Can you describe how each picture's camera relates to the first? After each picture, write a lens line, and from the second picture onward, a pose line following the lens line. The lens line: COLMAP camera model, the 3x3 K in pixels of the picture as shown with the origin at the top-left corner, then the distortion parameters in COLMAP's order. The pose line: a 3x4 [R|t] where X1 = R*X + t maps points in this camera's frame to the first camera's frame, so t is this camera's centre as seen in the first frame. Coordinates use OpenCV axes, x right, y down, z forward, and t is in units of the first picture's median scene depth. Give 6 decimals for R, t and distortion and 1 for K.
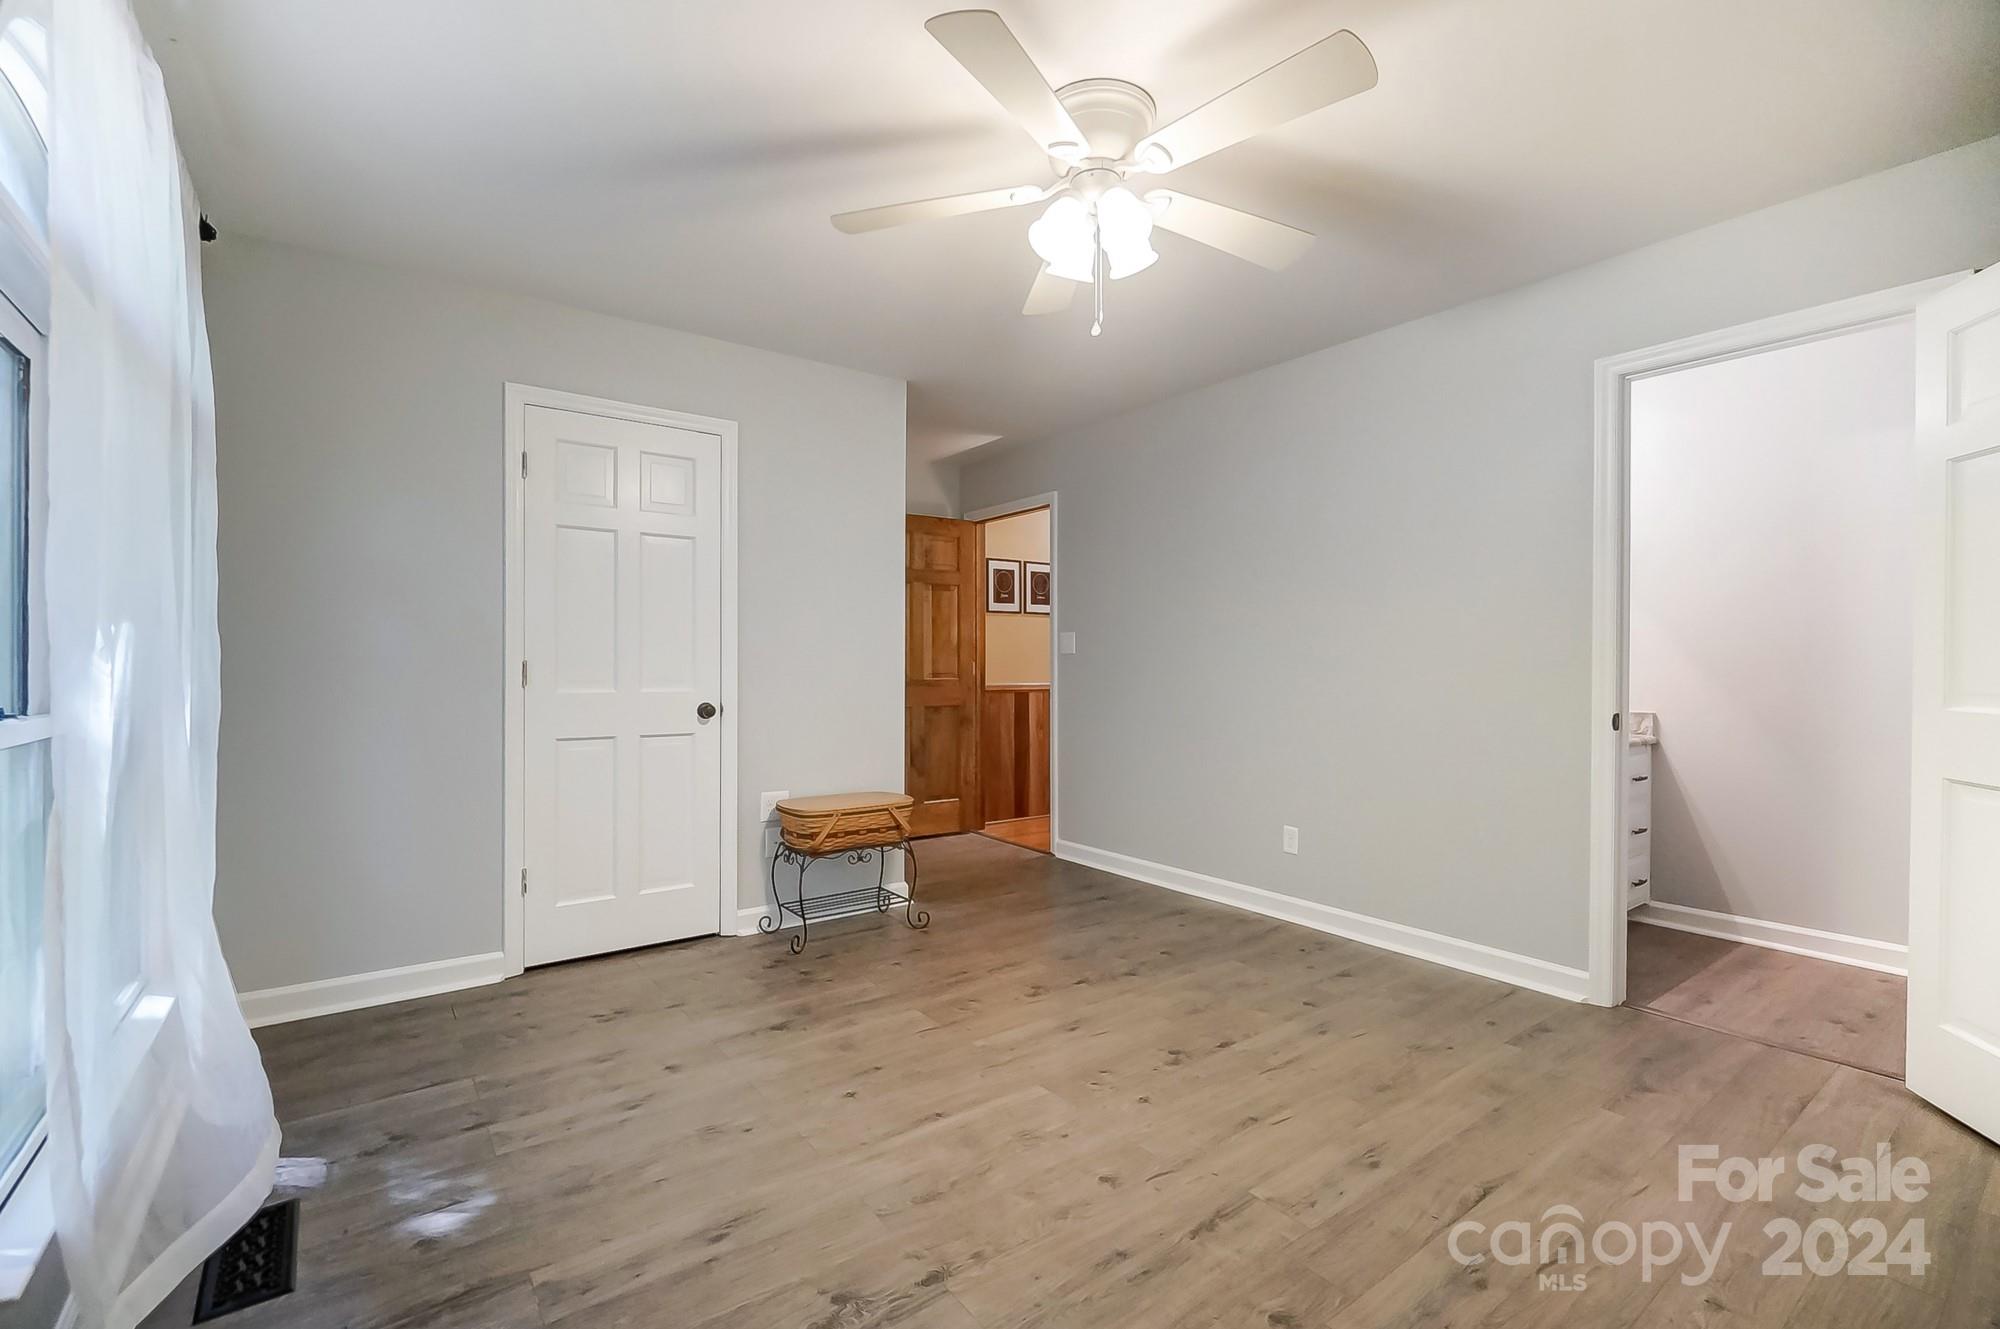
lens RADIAL K [[917.3, 0, 976.5], [0, 917.3, 669.4], [0, 0, 1]] dist [-0.057380, 0.016032]
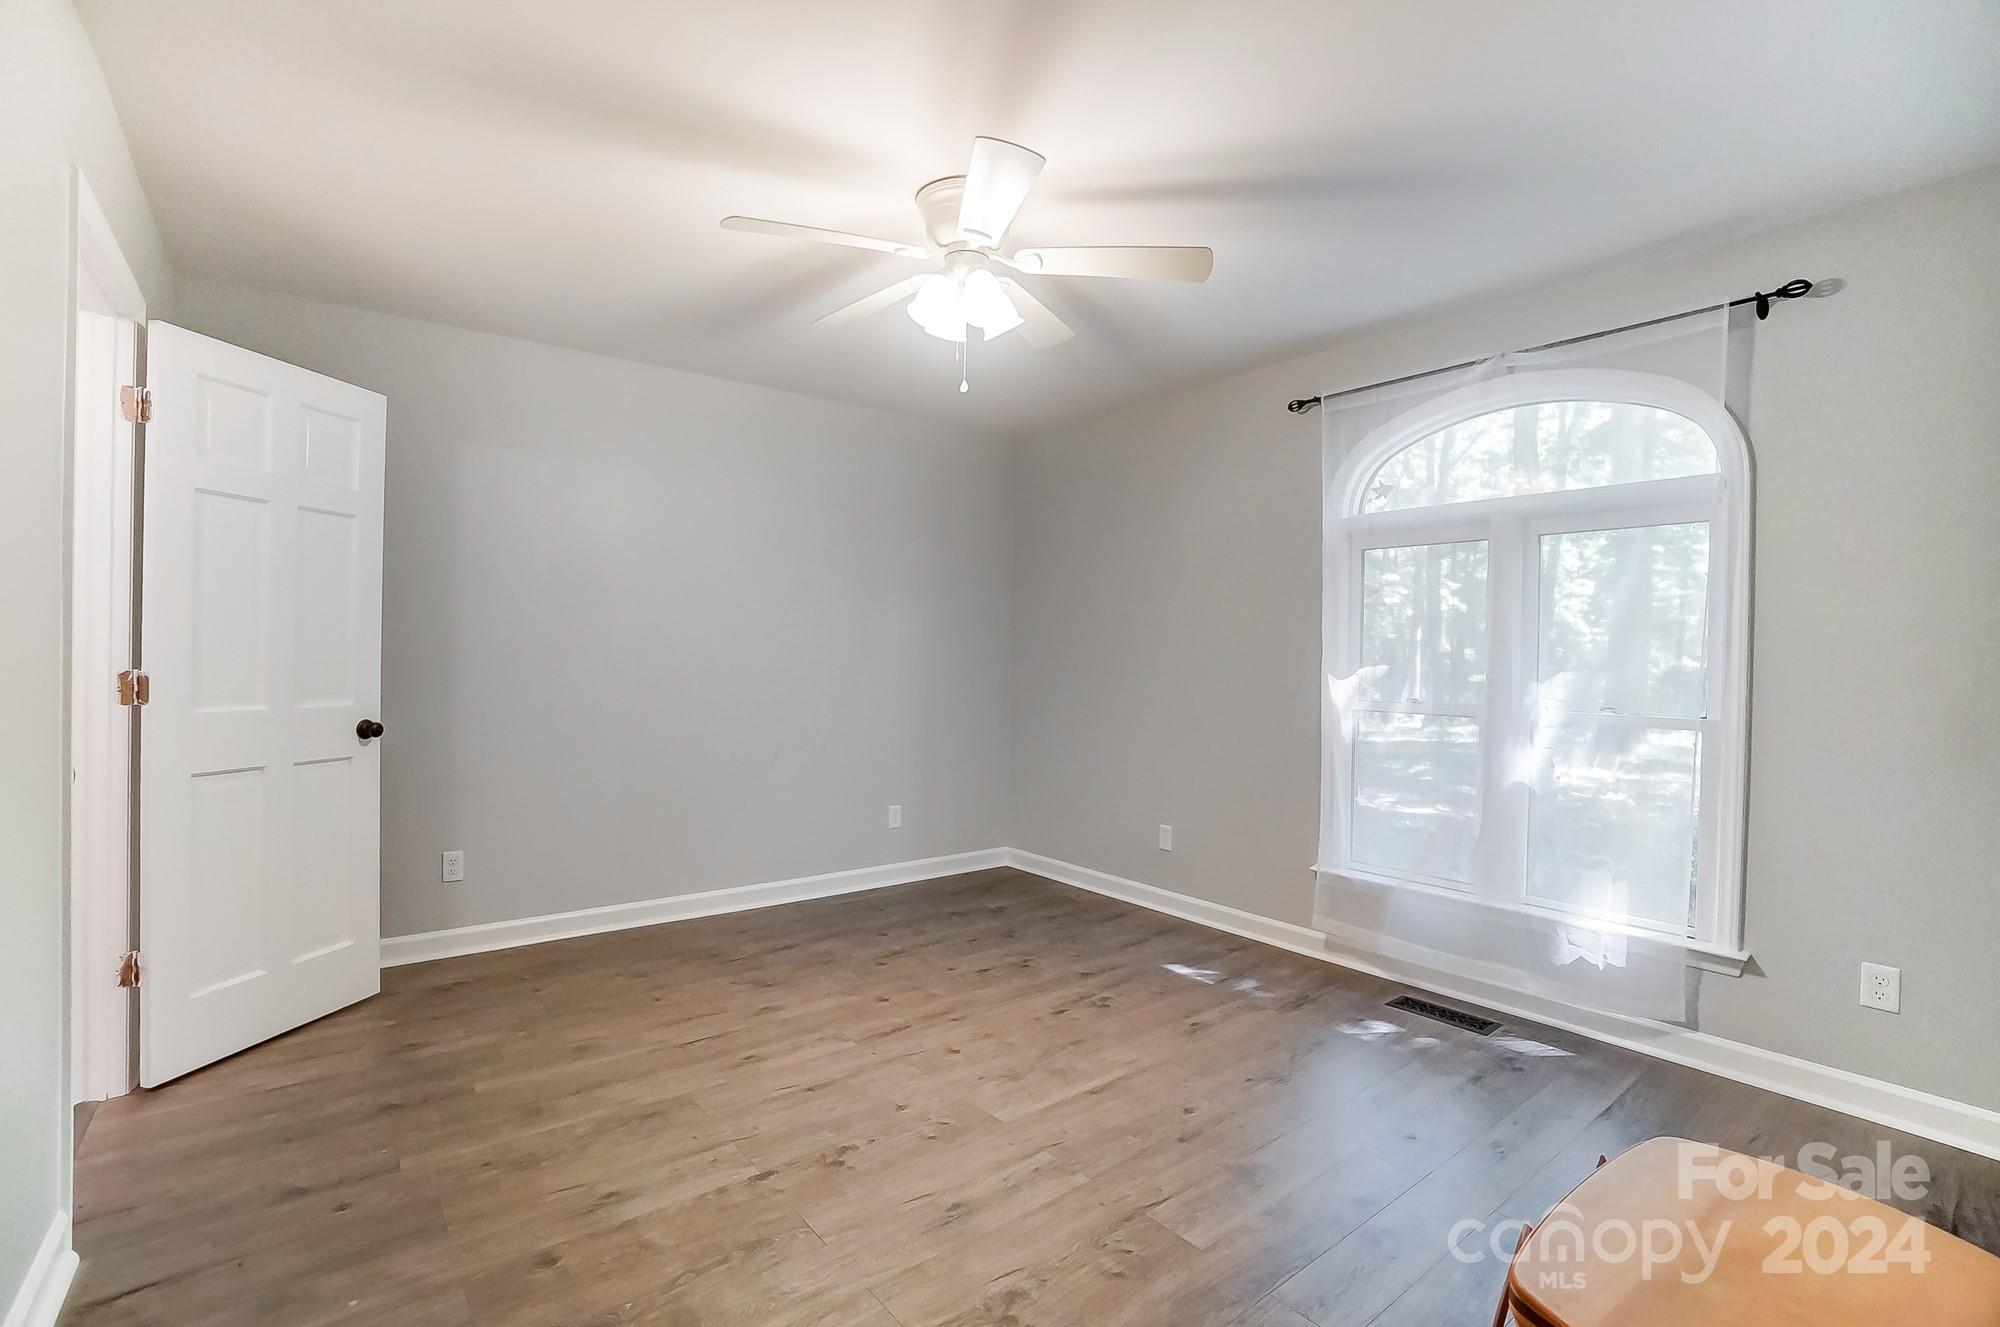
lens RADIAL K [[917.3, 0, 976.5], [0, 917.3, 668.4], [0, 0, 1]] dist [-0.057380, 0.016032]
pose [[-0.999170, -0.012451, -0.038777, 0.154380], [-0.013161, 0.999749, 0.018120, -0.044612], [0.038541, 0.018615, -0.999084, 2.140346]]
